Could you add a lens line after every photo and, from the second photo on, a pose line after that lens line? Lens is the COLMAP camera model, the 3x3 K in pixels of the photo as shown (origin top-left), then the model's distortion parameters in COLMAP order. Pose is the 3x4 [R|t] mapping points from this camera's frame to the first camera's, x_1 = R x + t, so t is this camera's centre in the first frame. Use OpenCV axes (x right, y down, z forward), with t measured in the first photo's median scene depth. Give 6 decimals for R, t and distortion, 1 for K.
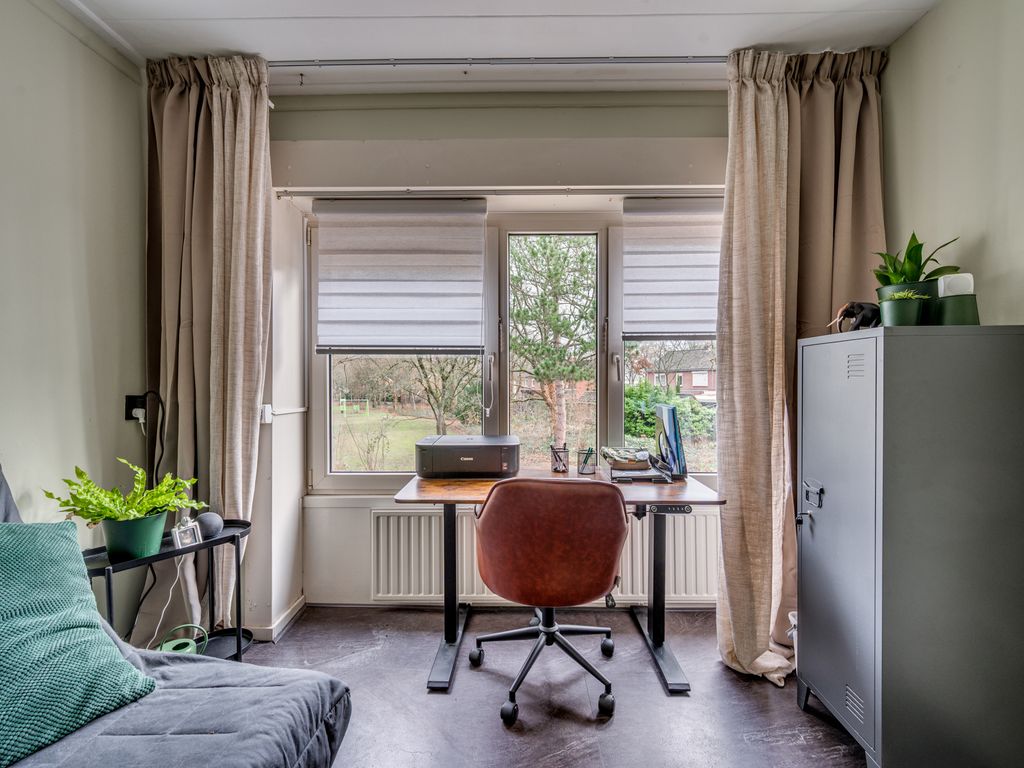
lens RADIAL K [[453.5, 0, 512.0], [0, 453.5, 384.0], [0, 0, 1]] dist [0.000432, -0.000441]
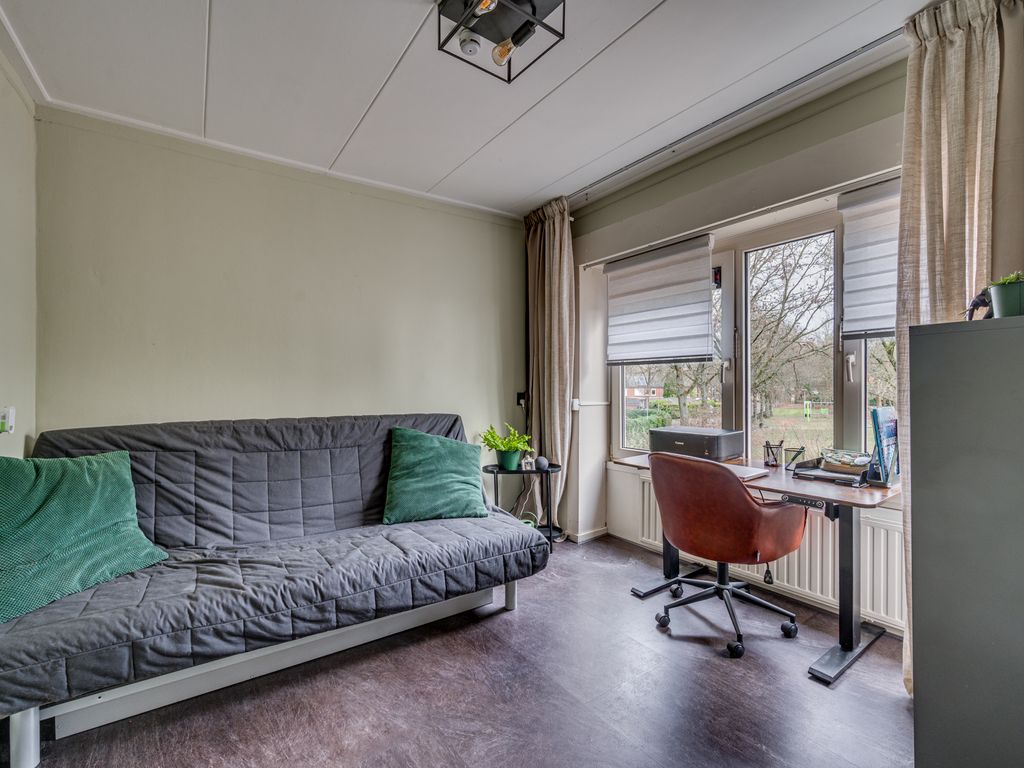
lens RADIAL K [[453.5, 0, 512.0], [0, 453.5, 384.0], [0, 0, 1]] dist [0.000432, -0.000441]
pose [[0.590056, -0.007395, -0.807328, 0.698311], [0.004682, 0.999973, -0.005738, -0.000436], [0.807349, -0.000395, 0.590075, -0.167452]]
